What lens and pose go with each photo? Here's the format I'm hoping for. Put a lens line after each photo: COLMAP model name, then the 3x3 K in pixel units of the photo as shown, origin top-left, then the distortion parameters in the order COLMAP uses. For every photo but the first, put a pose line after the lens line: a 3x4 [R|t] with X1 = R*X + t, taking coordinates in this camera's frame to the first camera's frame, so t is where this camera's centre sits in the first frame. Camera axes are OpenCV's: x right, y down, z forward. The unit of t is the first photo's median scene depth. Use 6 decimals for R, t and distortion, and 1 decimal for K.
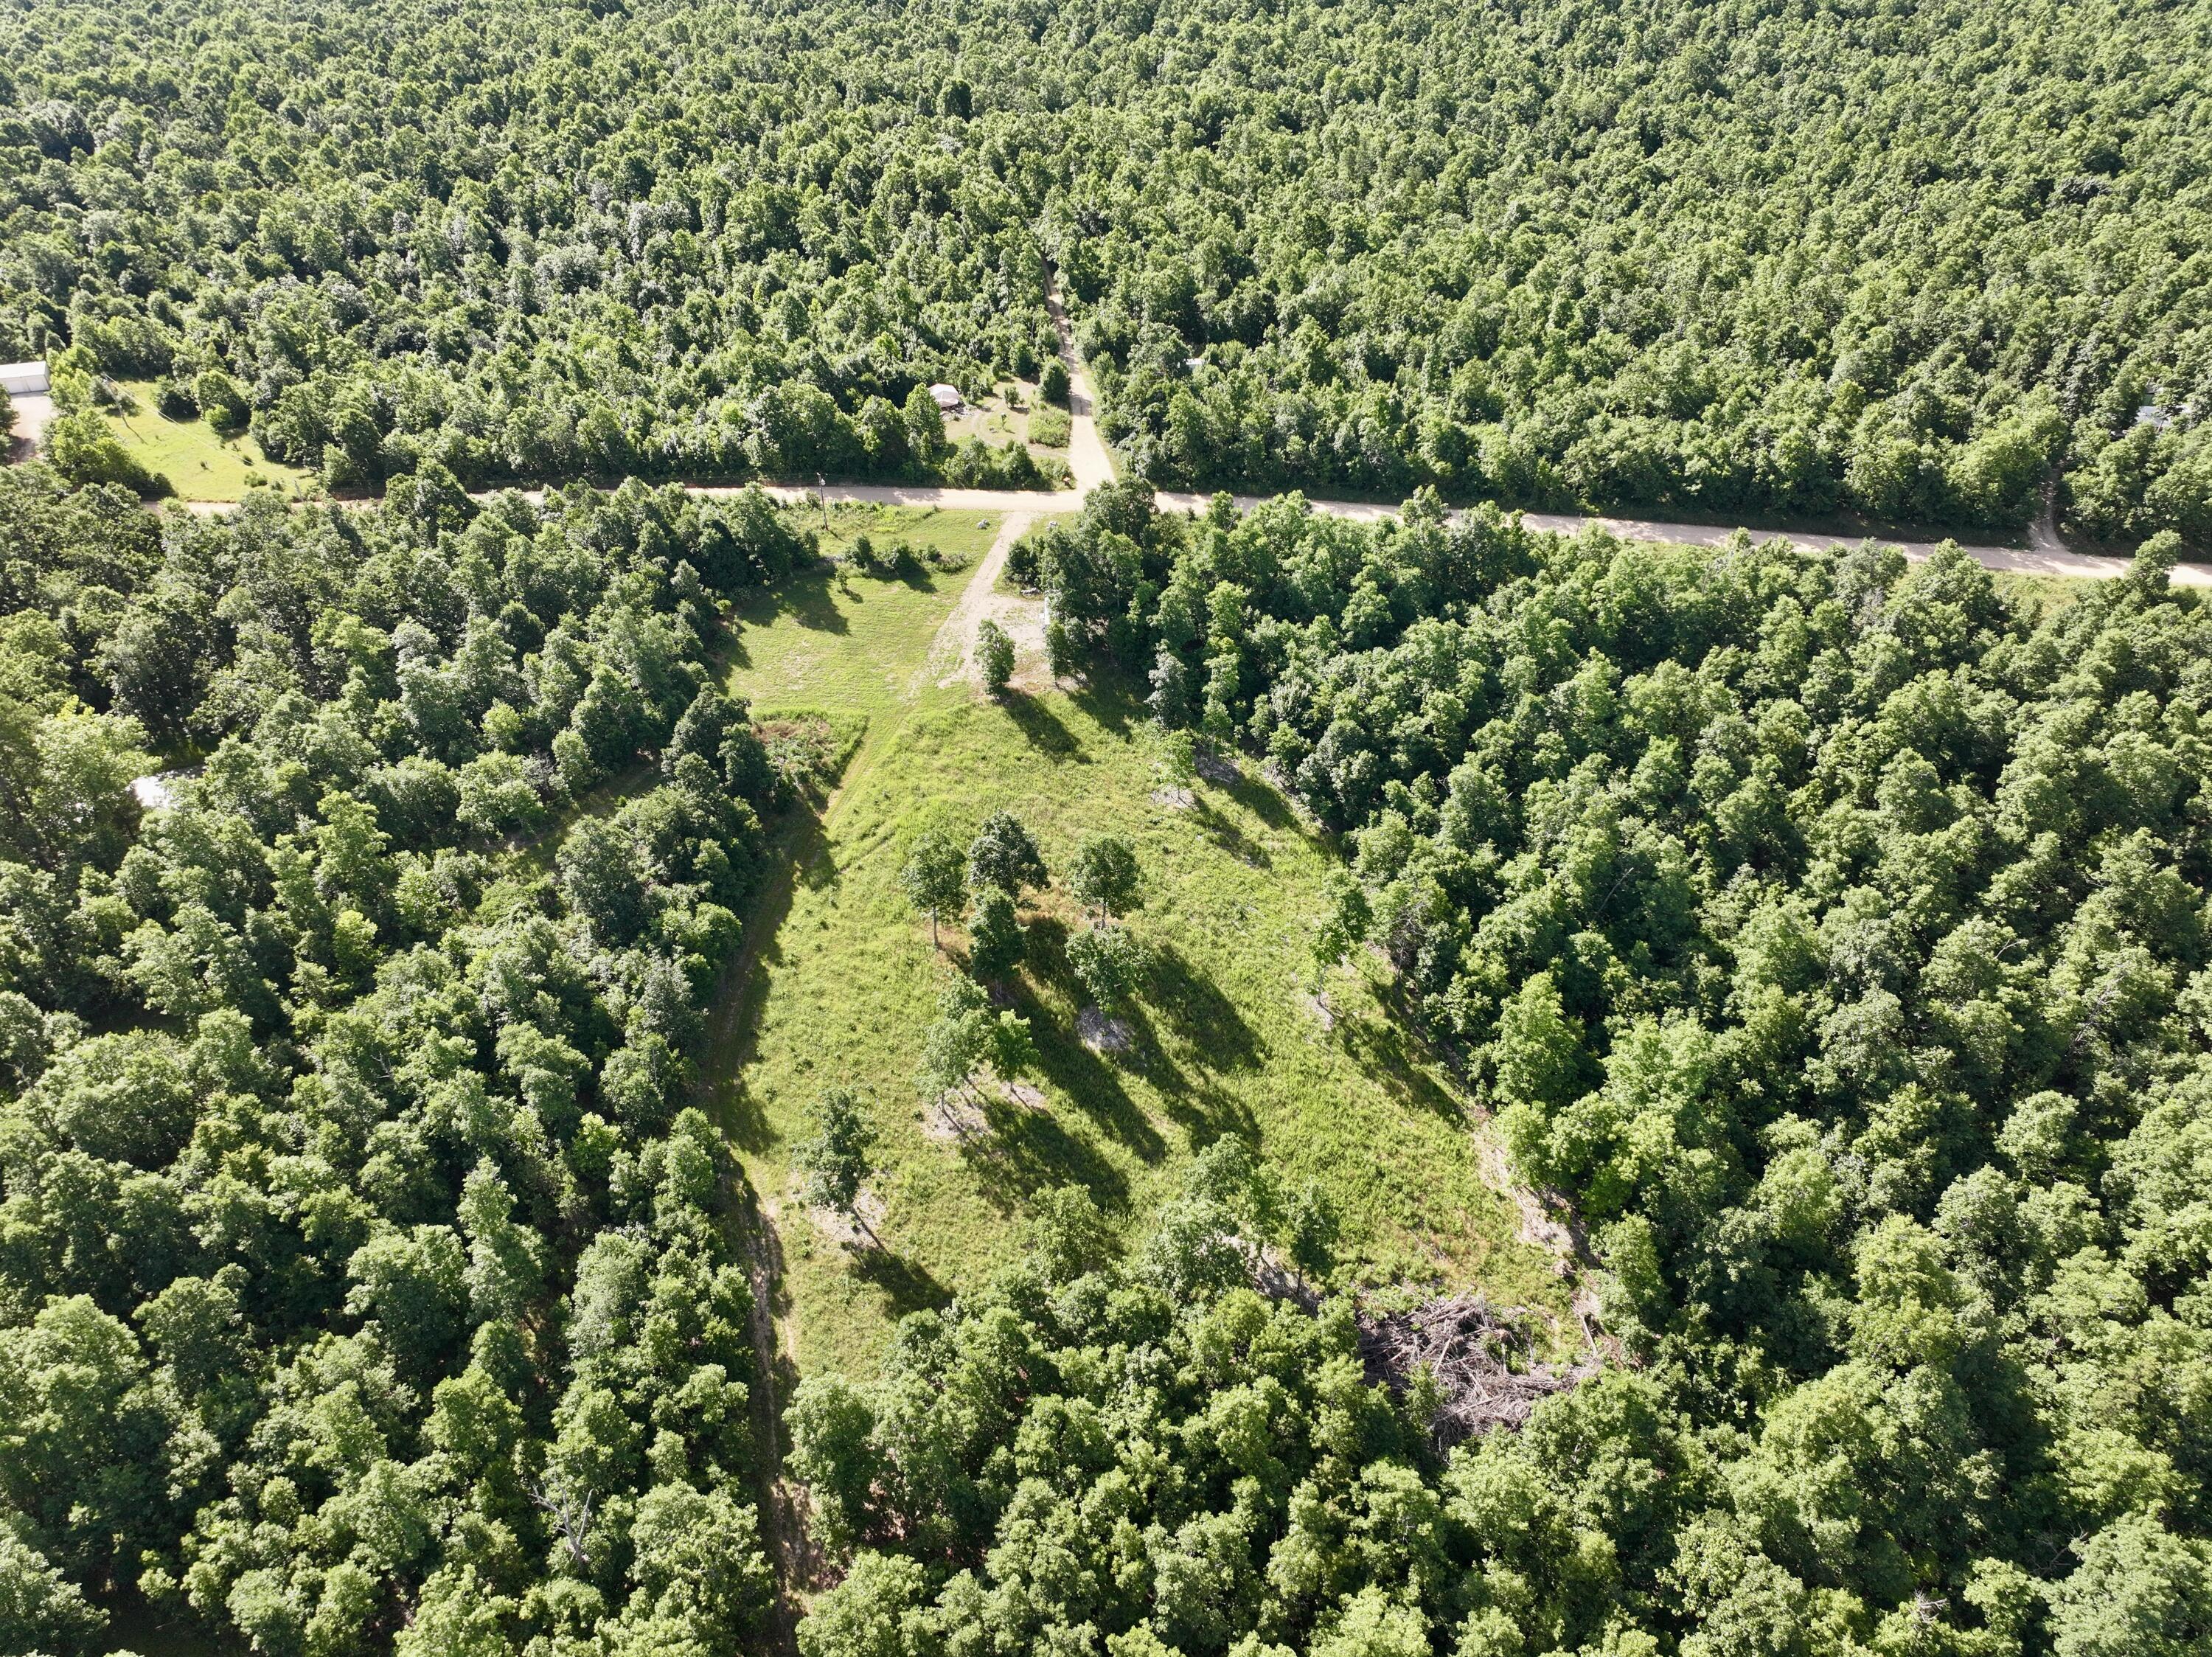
lens RADIAL K [[1556.2, 0, 1107.7], [0, 1556.2, 821.3], [0, 0, 1]] dist [-0.002767, 0.021363]
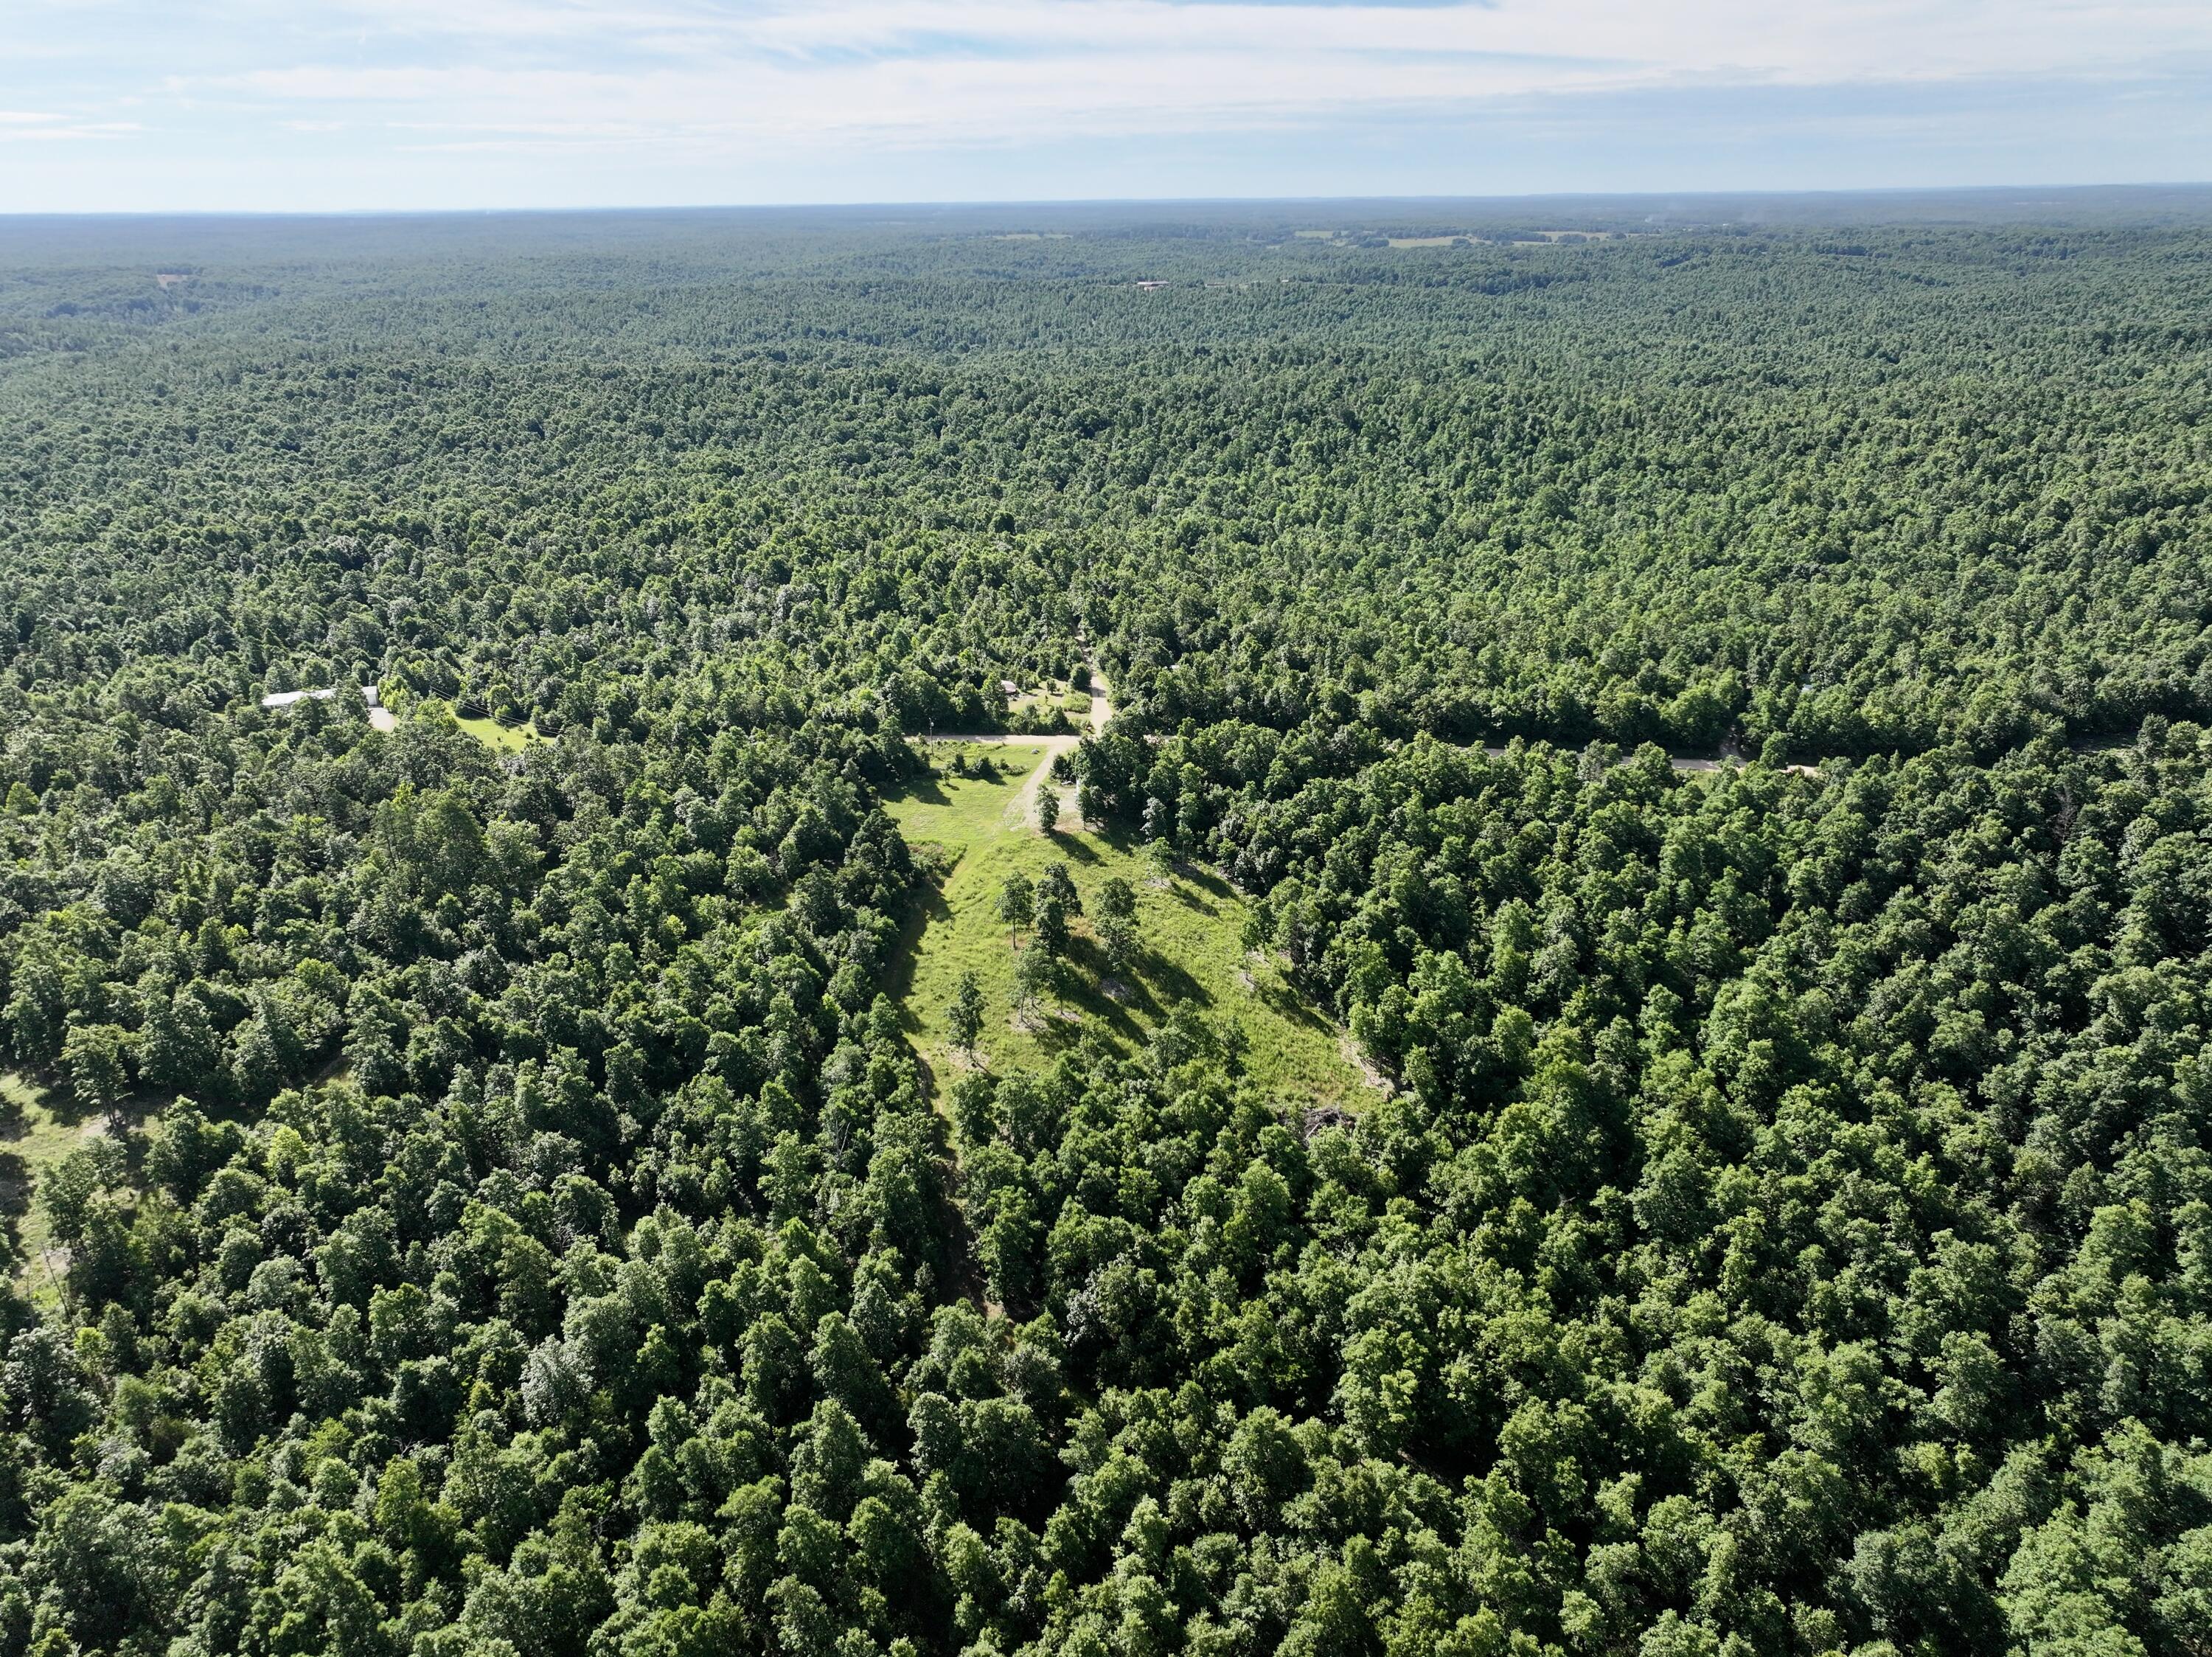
lens RADIAL K [[1556.2, 0, 1109.9], [0, 1556.2, 823.1], [0, 0, 1]] dist [-0.002767, 0.021363]
pose [[0.999953, -0.008447, -0.004790, 0.000235], [0.006863, 0.963748, -0.266726, 0.290126], [0.006870, 0.266680, 0.963761, -0.461997]]
